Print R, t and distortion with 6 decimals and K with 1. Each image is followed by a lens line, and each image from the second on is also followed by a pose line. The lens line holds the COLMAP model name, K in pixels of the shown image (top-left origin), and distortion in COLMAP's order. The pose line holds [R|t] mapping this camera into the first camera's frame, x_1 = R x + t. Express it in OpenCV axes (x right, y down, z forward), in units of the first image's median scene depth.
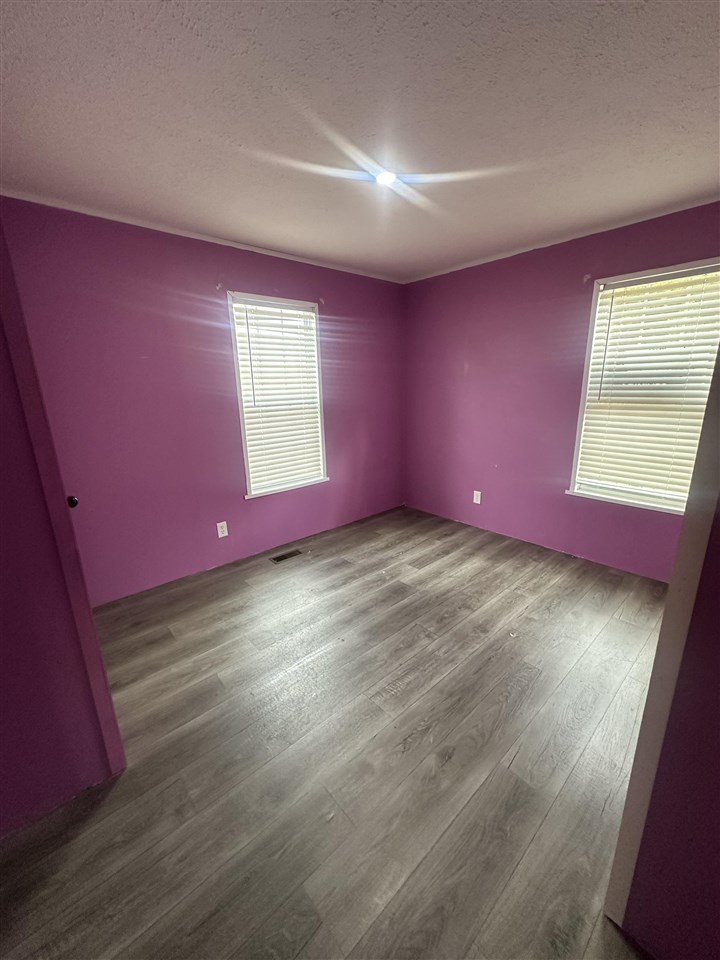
lens RADIAL K [[334.0, 0, 299.2], [0, 334.0, 545.0], [0, 0, 1]] dist [-0.001494, 0.000075]
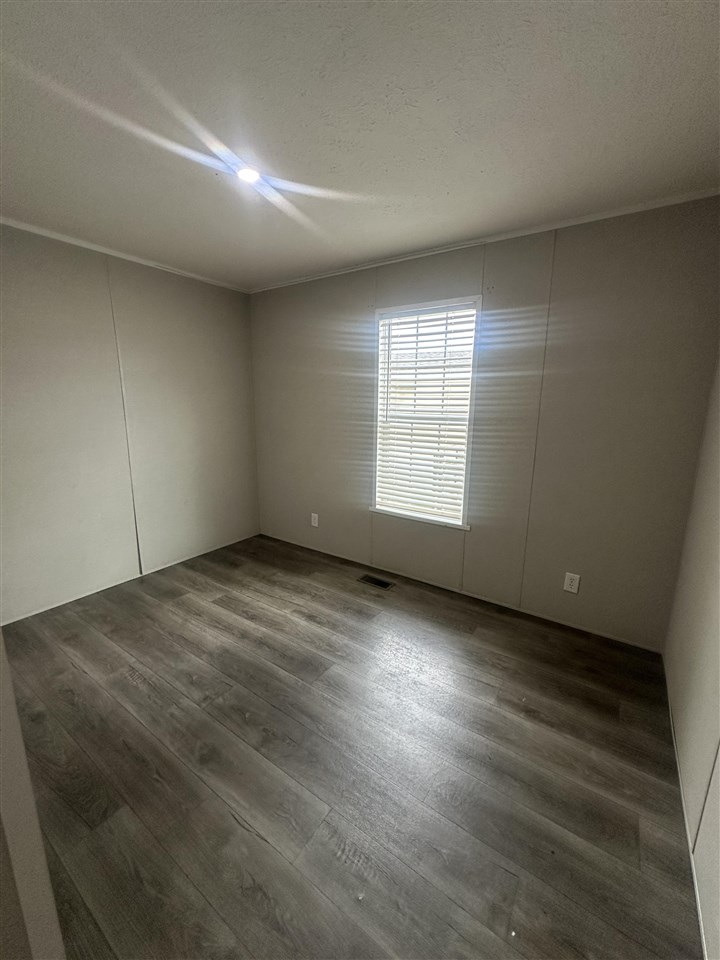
lens RADIAL K [[382.9, 0, 381.0], [0, 382.9, 494.1], [0, 0, 1]] dist [0.011169, -0.000168]
pose [[0.334152, 0.255540, -0.907217, 1.054460], [-0.420481, 0.901866, 0.099159, -0.358635], [0.843527, 0.348333, 0.408810, 0.708234]]
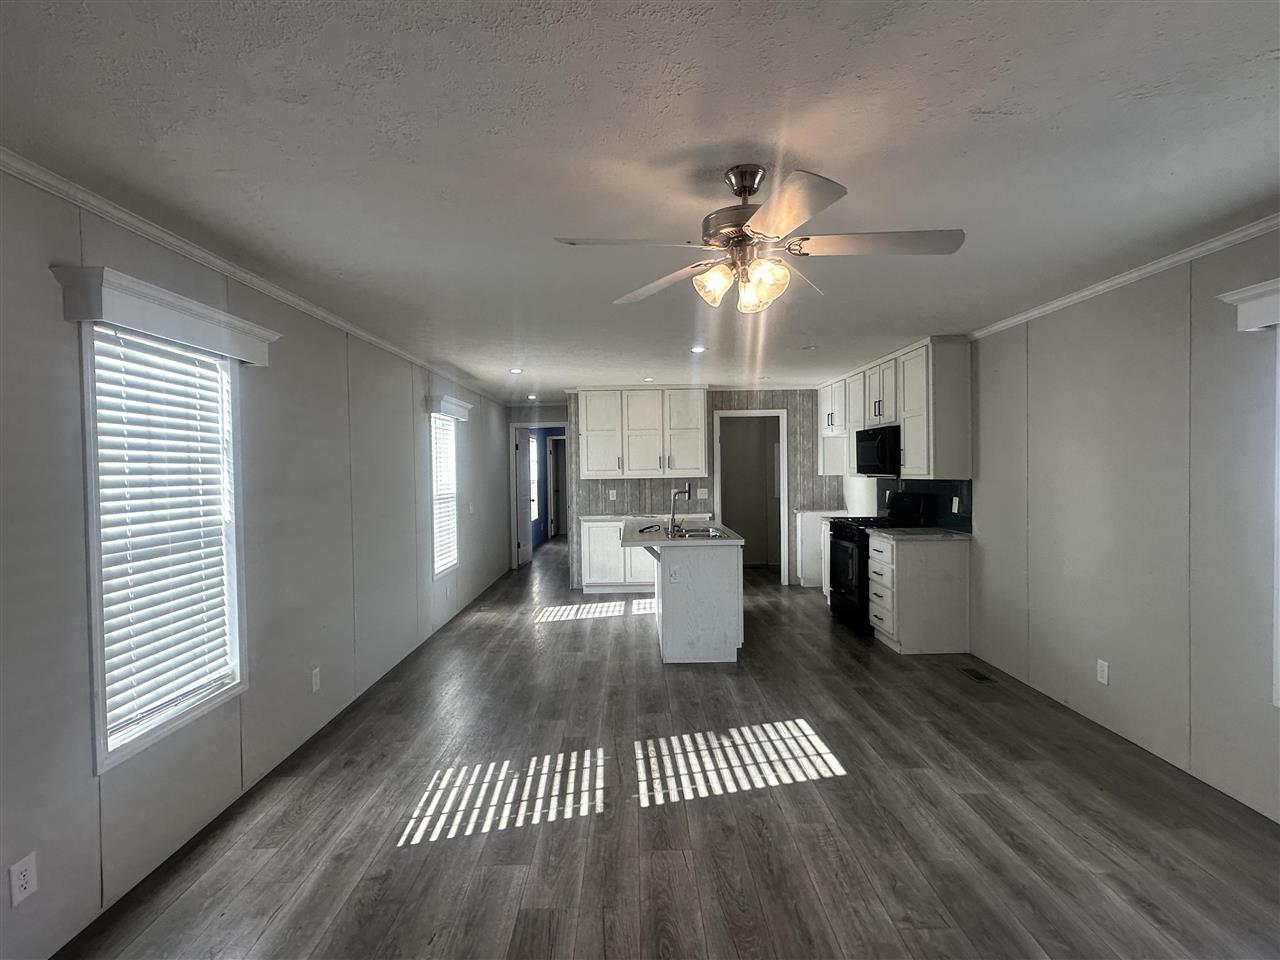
lens RADIAL K [[677.9, 0, 642.6], [0, 677.9, 478.8], [0, 0, 1]] dist [0.023584, 0.000159]
pose [[-0.585570, 0.044719, -0.809387, 1.236184], [-0.333116, 0.897000, 0.290560, -0.421413], [0.739014, 0.439763, -0.510359, 0.821912]]
